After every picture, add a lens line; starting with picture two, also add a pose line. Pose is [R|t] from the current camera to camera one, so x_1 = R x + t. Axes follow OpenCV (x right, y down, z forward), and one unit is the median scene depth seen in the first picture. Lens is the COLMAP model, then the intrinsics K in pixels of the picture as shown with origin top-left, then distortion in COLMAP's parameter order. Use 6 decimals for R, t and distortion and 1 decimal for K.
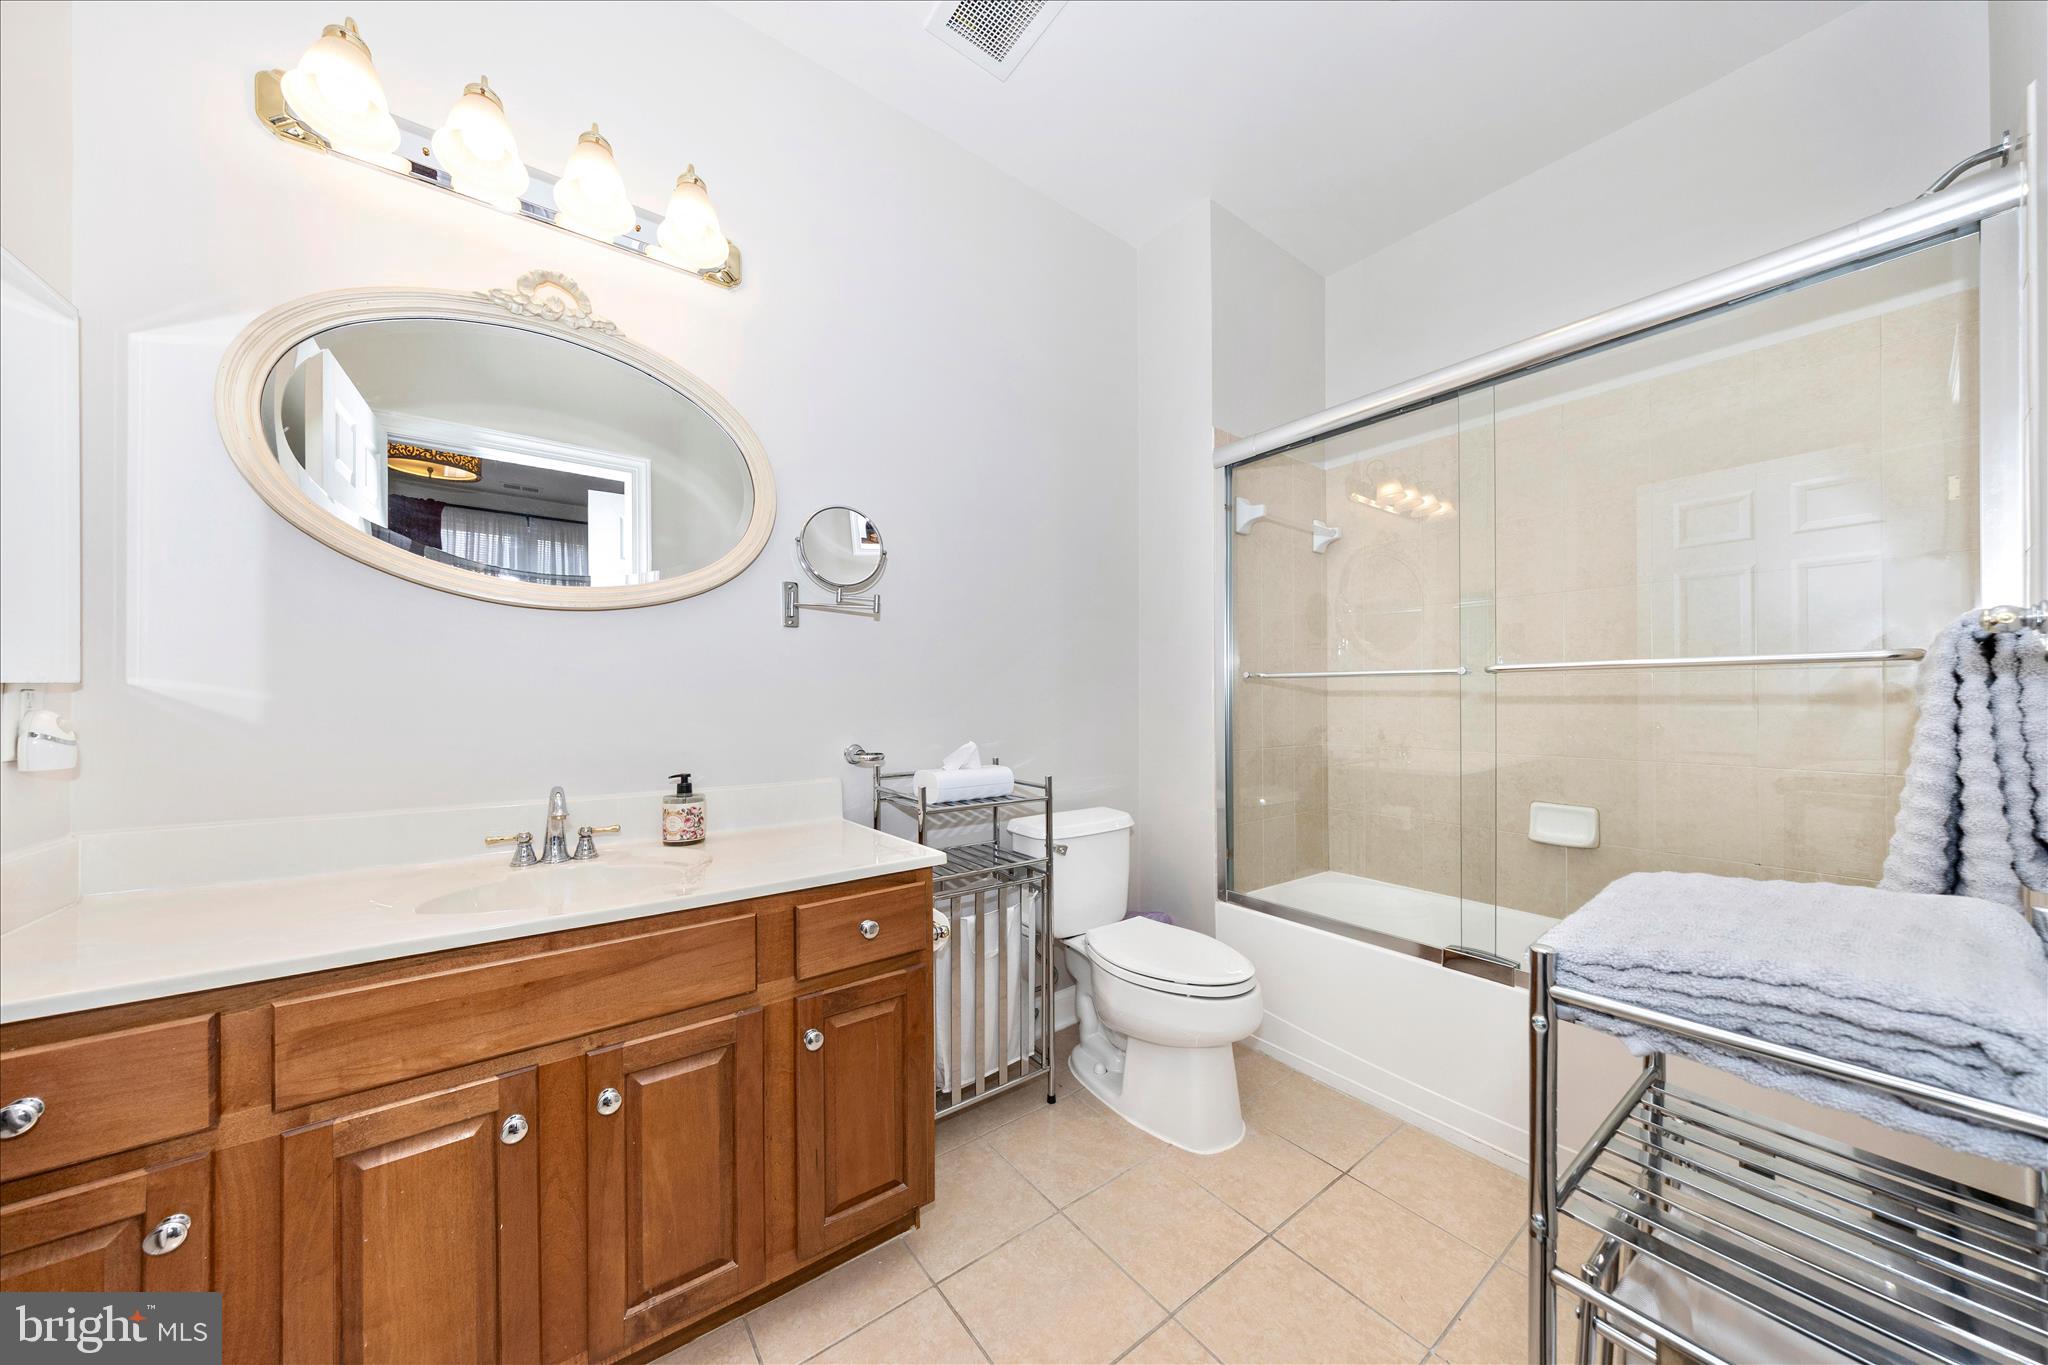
lens RADIAL K [[673.8, 0, 1025.7], [0, 673.8, 666.1], [0, 0, 1]] dist [-0.005126, -0.000060]
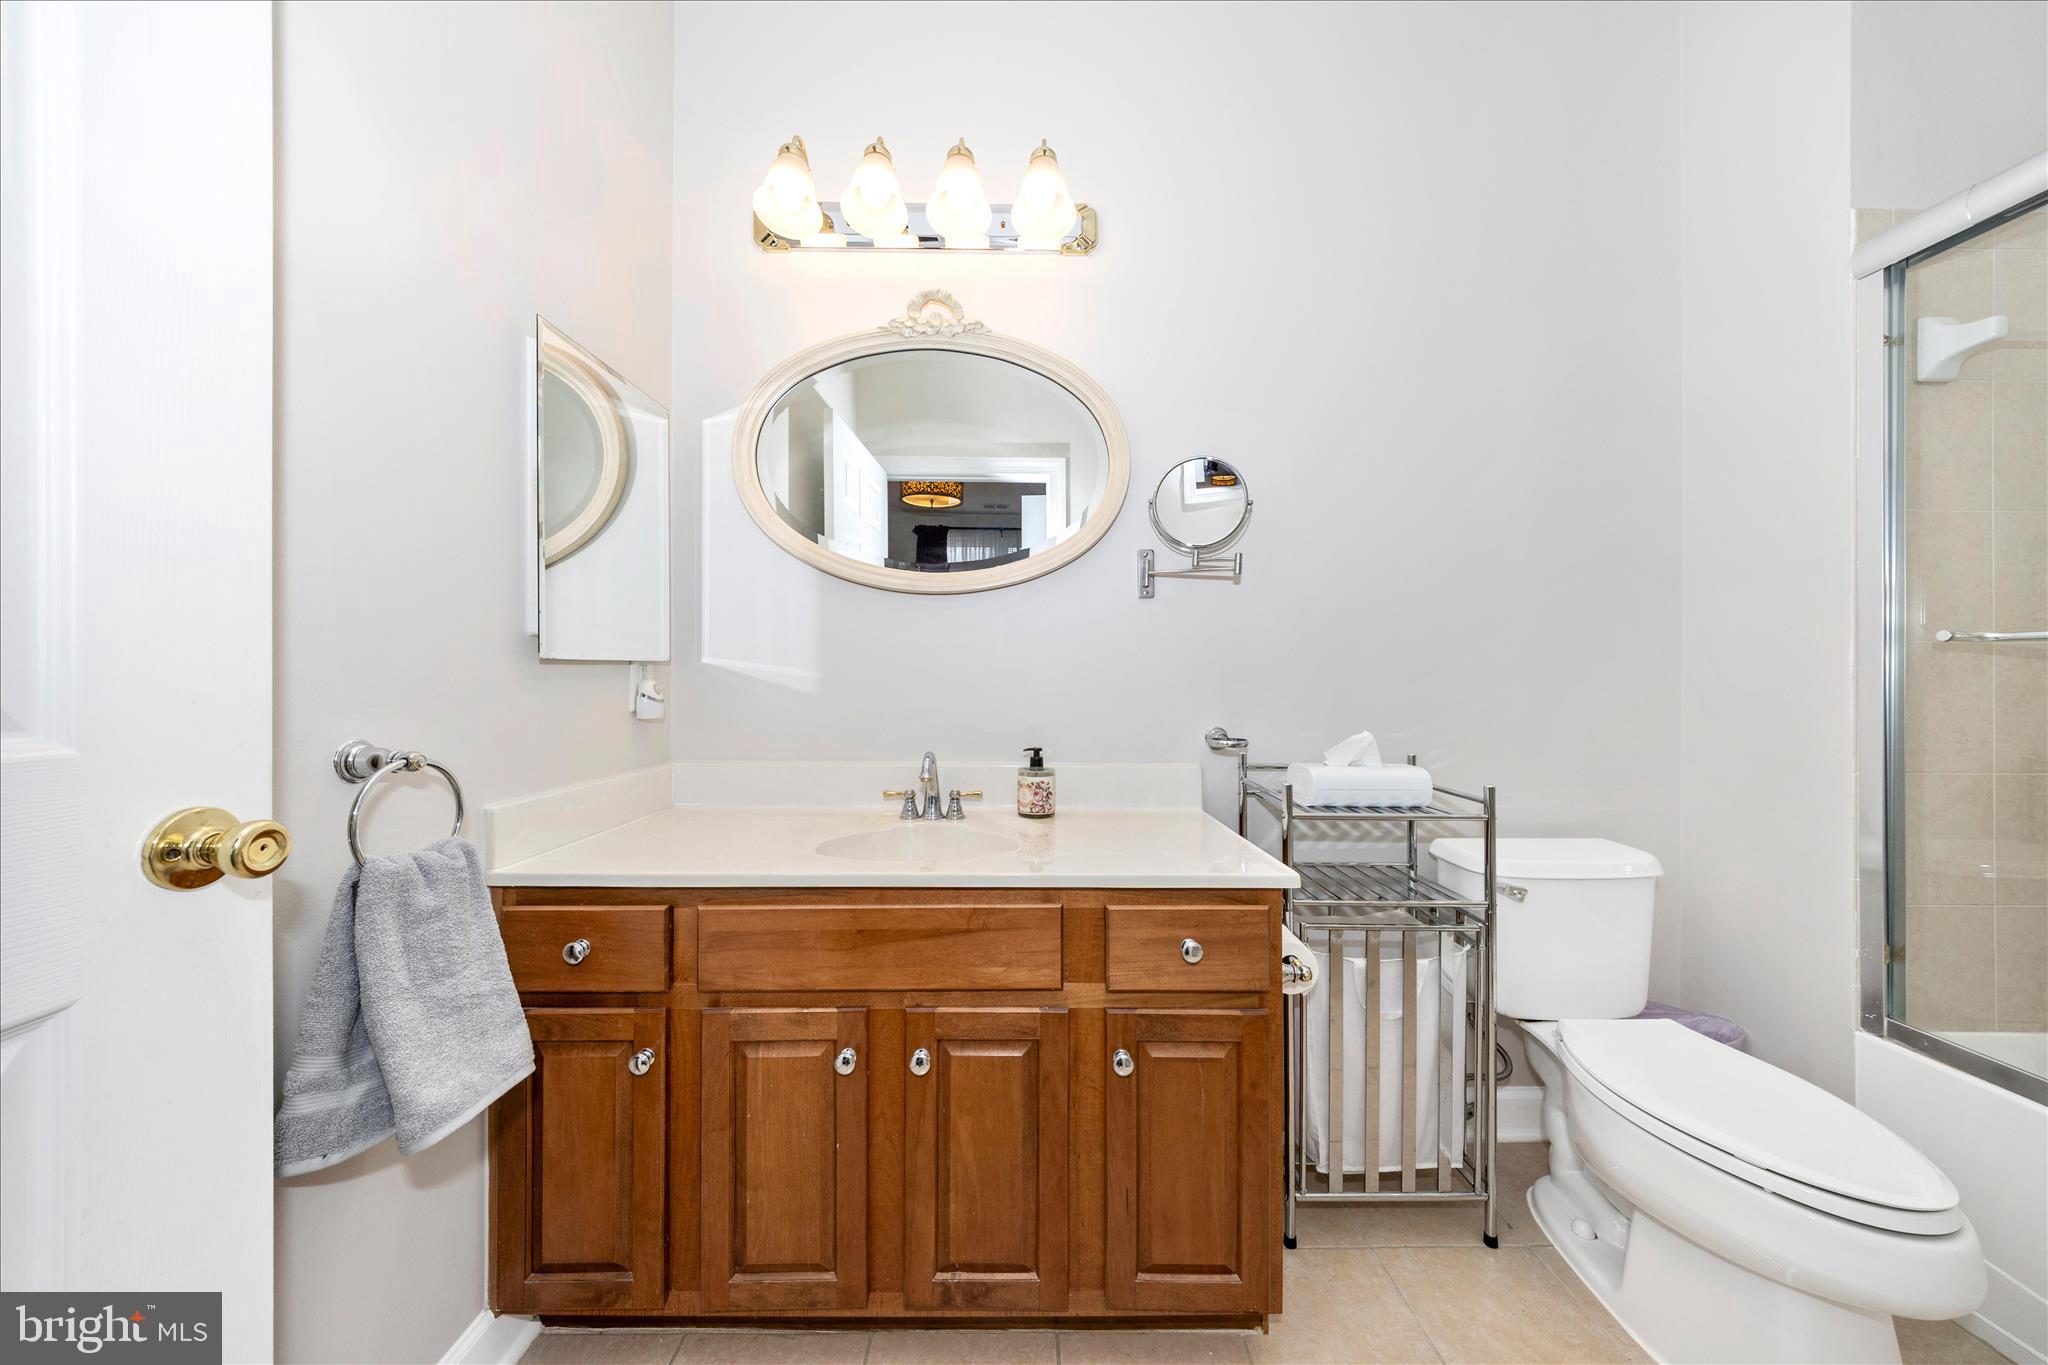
lens RADIAL K [[665.4, 0, 1022.2], [0, 665.4, 669.1], [0, 0, 1]] dist [0.012914, -0.007270]
pose [[0.803486, -0.002001, -0.595321, 0.075932], [0.020975, 0.999469, 0.024950, 0.016477], [0.594954, -0.032534, 0.803101, 0.193177]]
